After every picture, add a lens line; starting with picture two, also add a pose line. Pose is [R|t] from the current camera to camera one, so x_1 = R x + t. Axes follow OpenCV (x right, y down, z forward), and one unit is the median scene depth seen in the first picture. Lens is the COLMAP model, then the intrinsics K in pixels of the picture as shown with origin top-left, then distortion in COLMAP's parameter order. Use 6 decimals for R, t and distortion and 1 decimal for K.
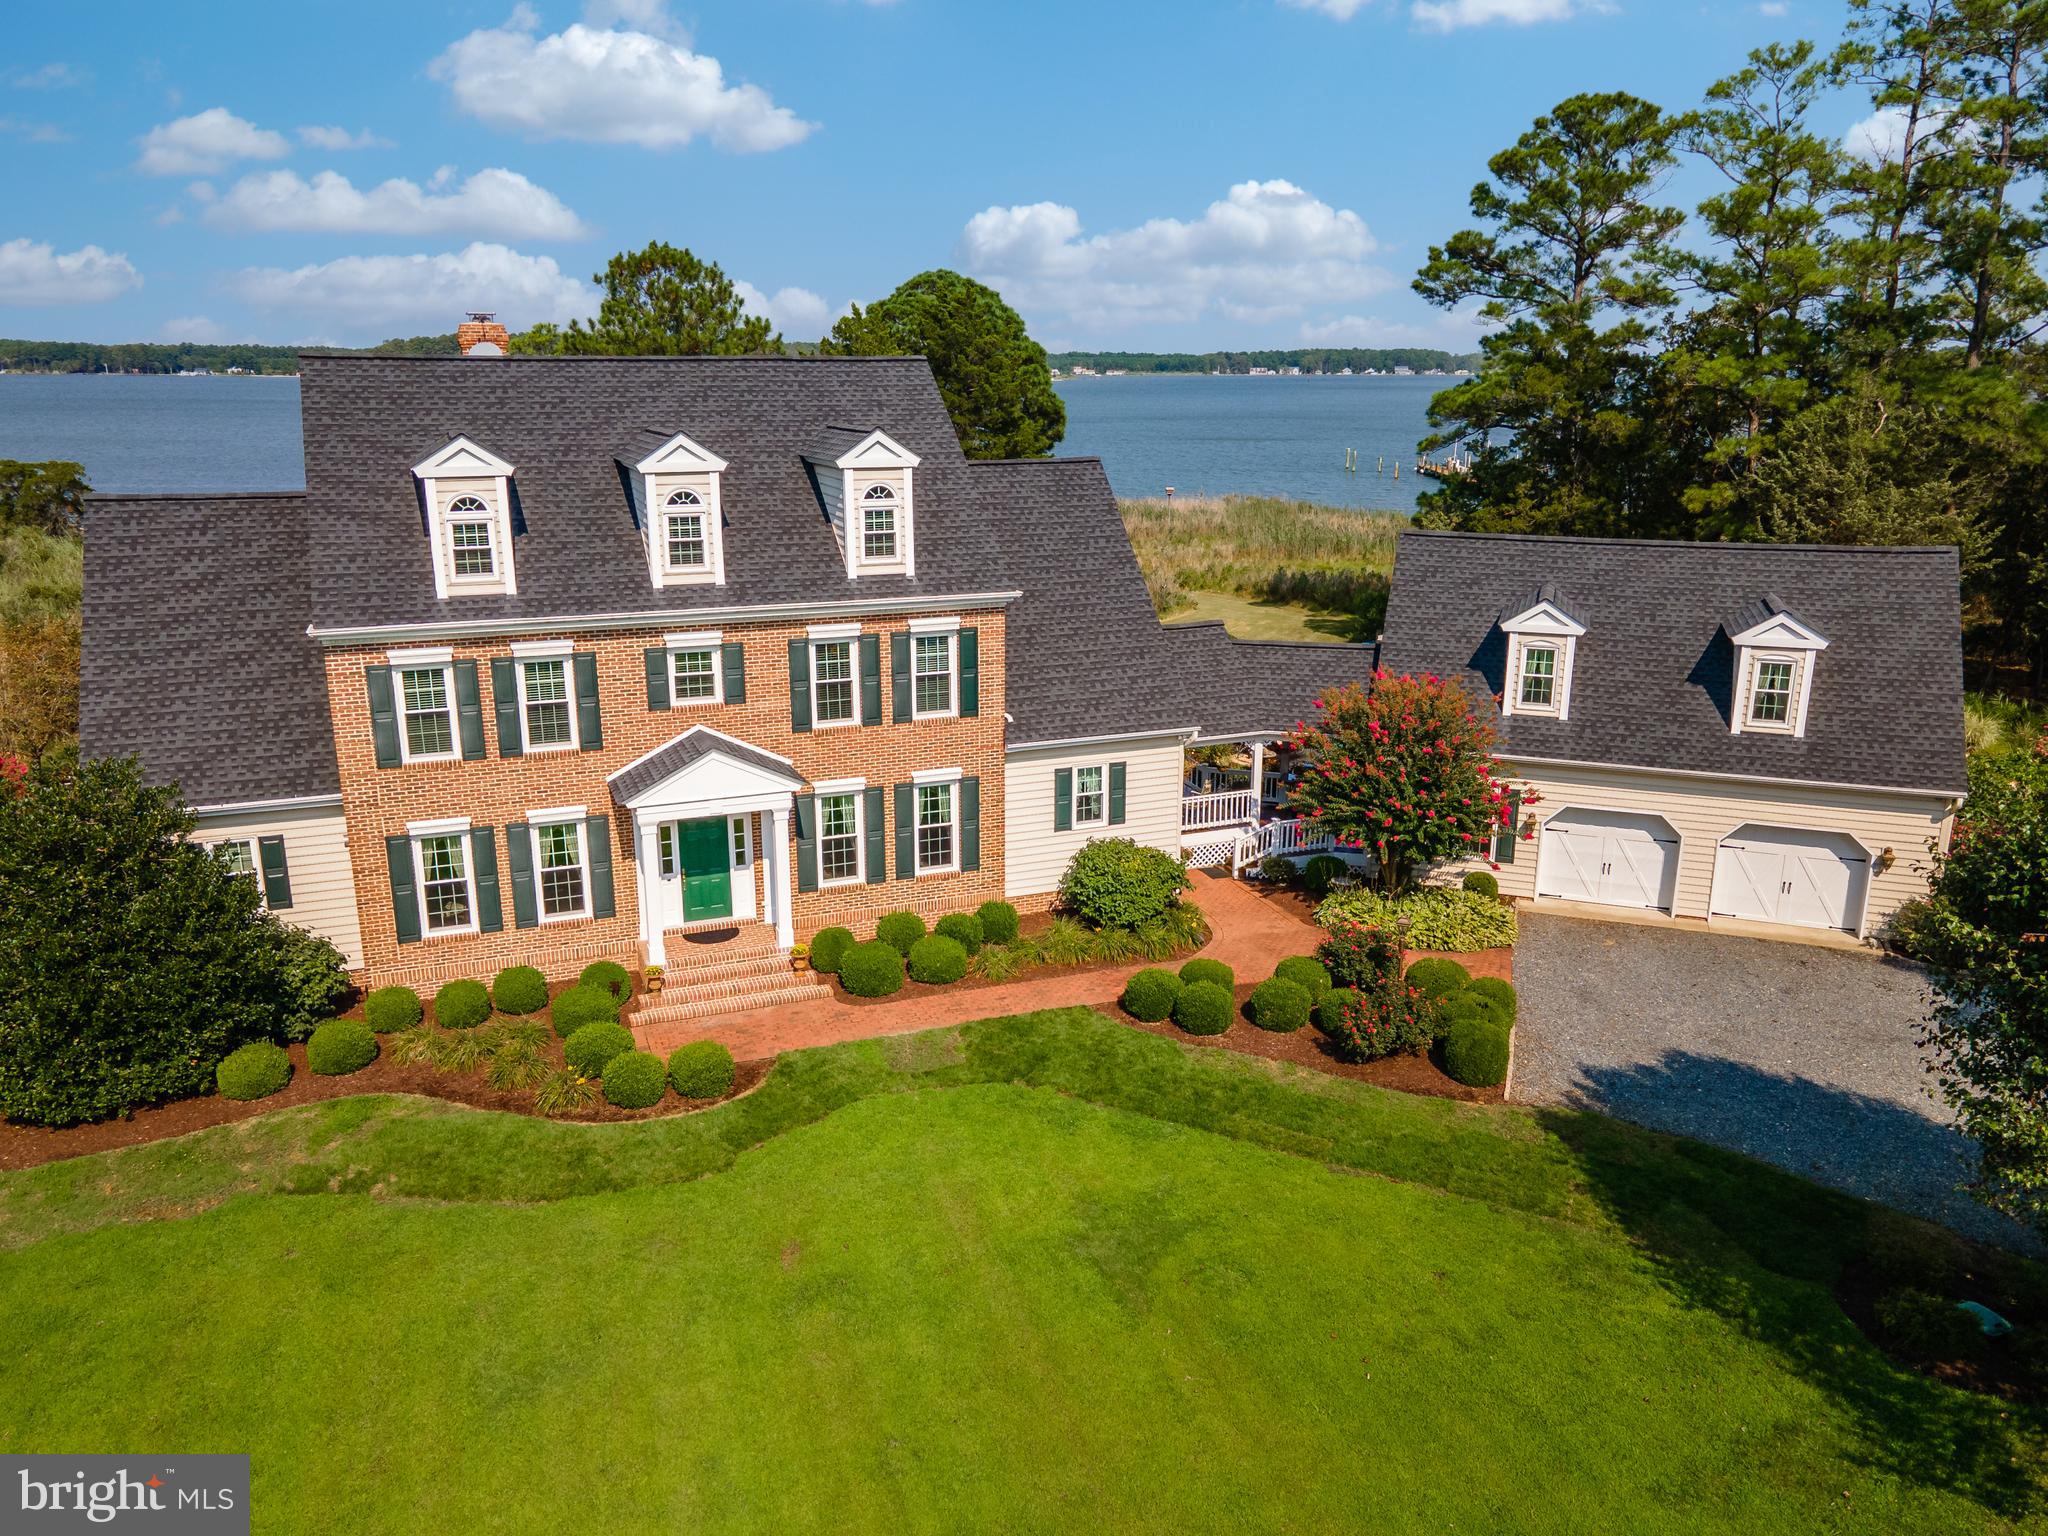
lens RADIAL K [[1524.4, 0, 1013.6], [0, 1524.4, 735.8], [0, 0, 1]] dist [0.007413, 0.046801]
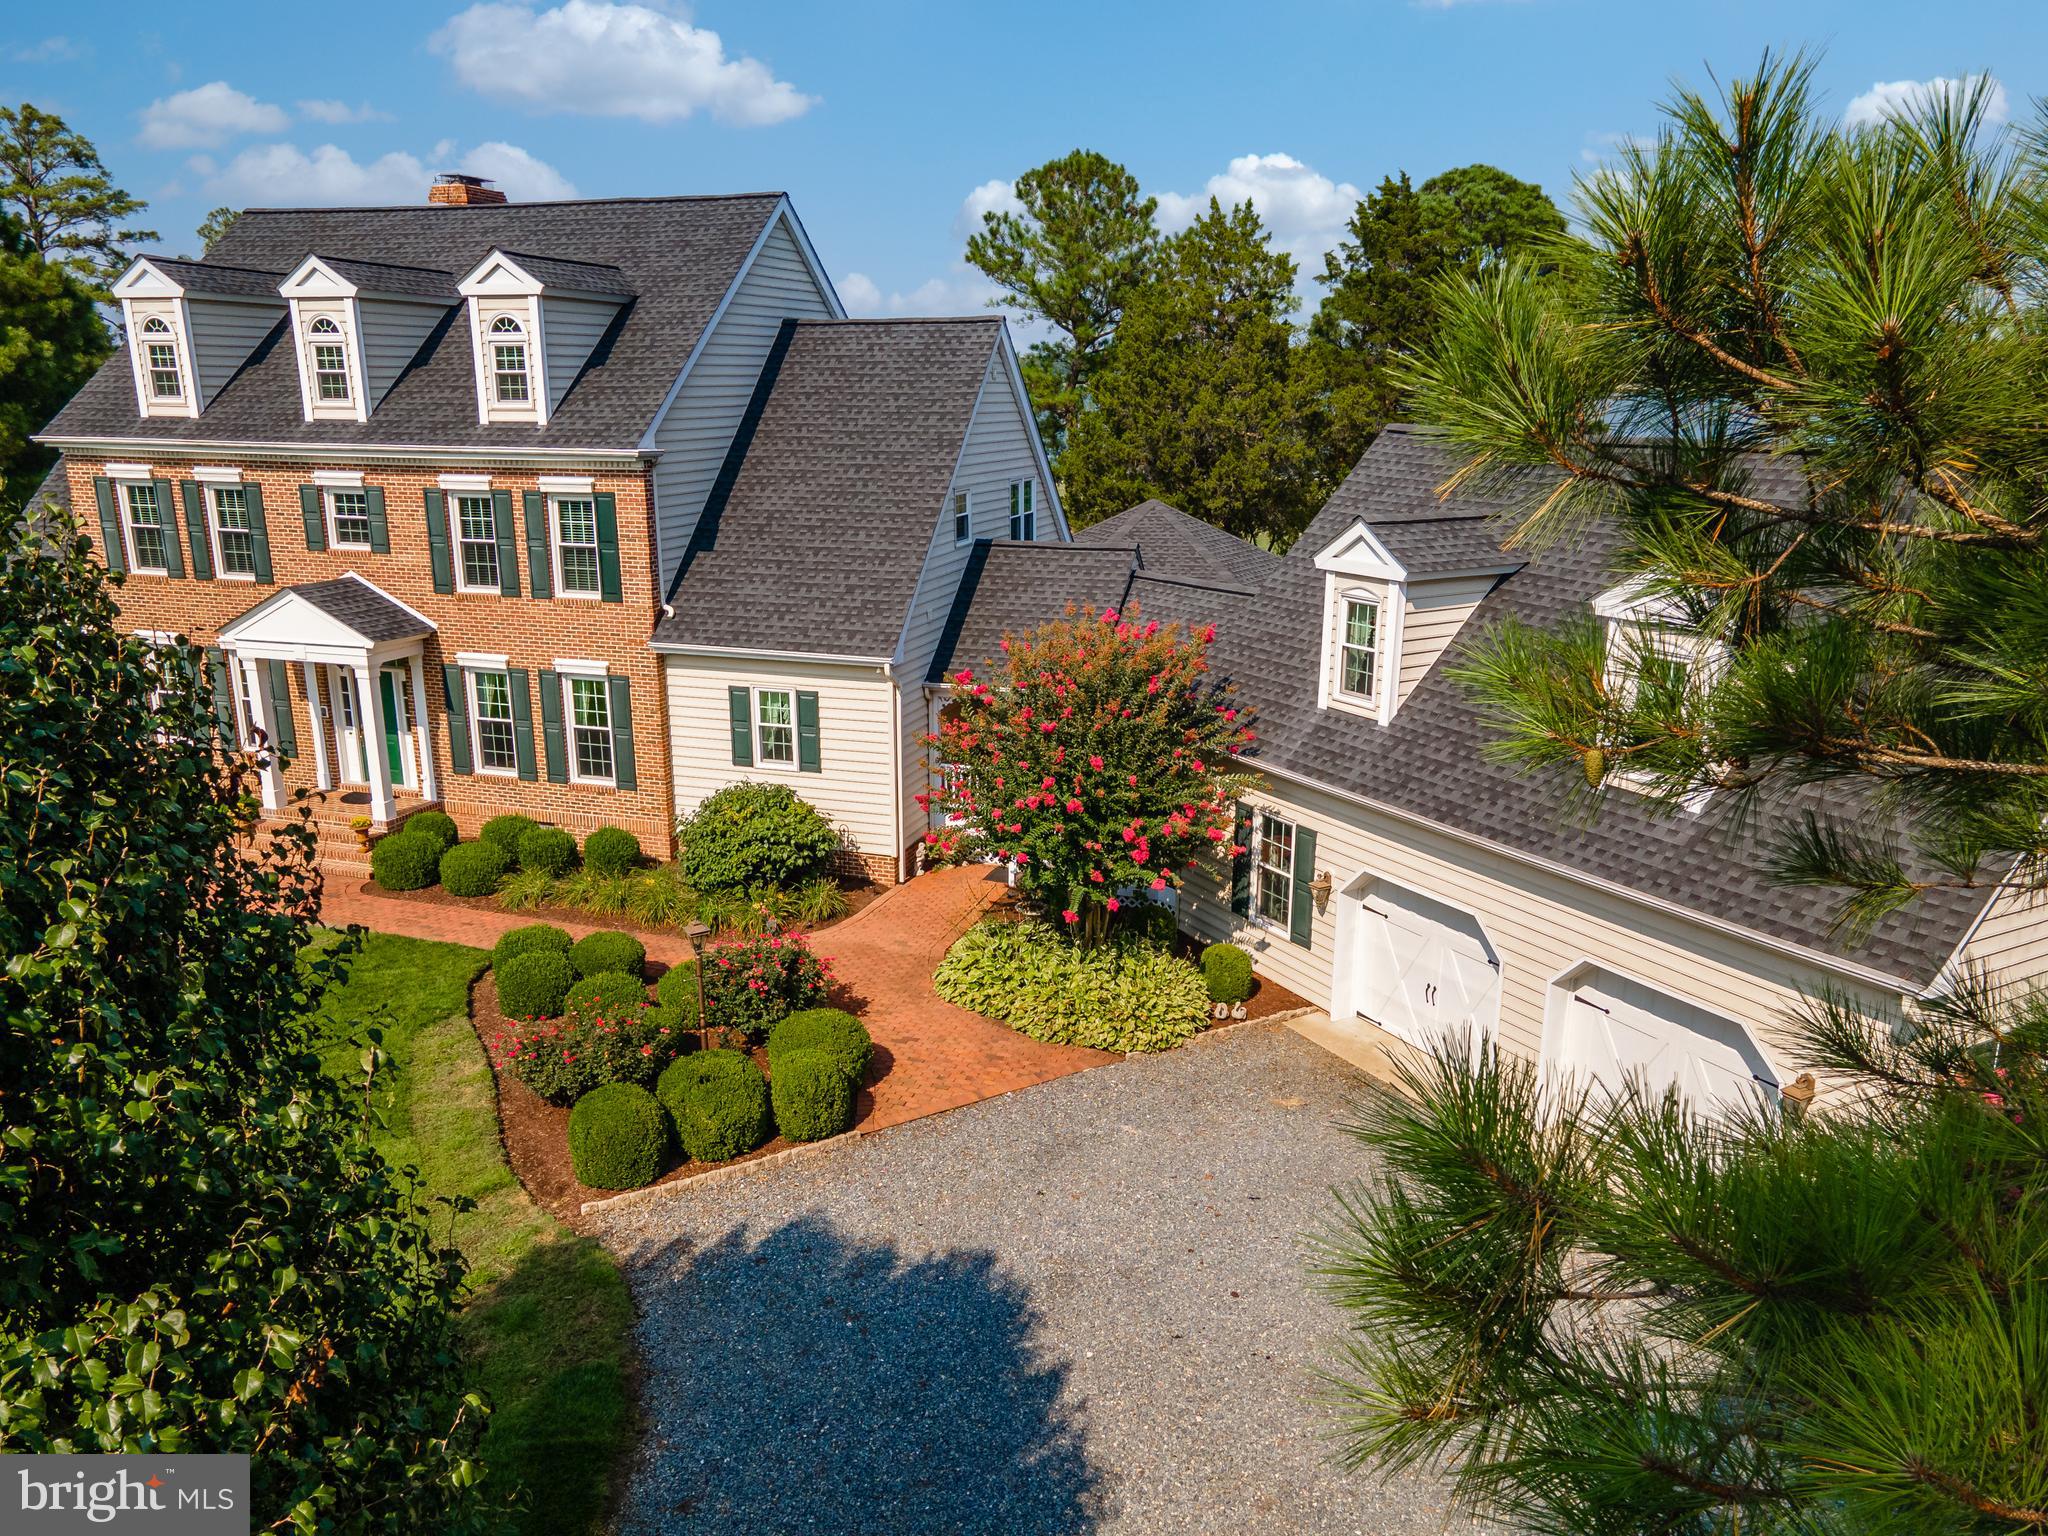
lens RADIAL K [[1524.4, 0, 1013.6], [0, 1524.4, 735.8], [0, 0, 1]] dist [0.007413, 0.046801]
pose [[0.762513, 0.148440, -0.629714, 0.700127], [-0.154414, 0.986950, 0.045672, -0.012818], [0.628276, 0.062411, 0.775483, 0.510212]]
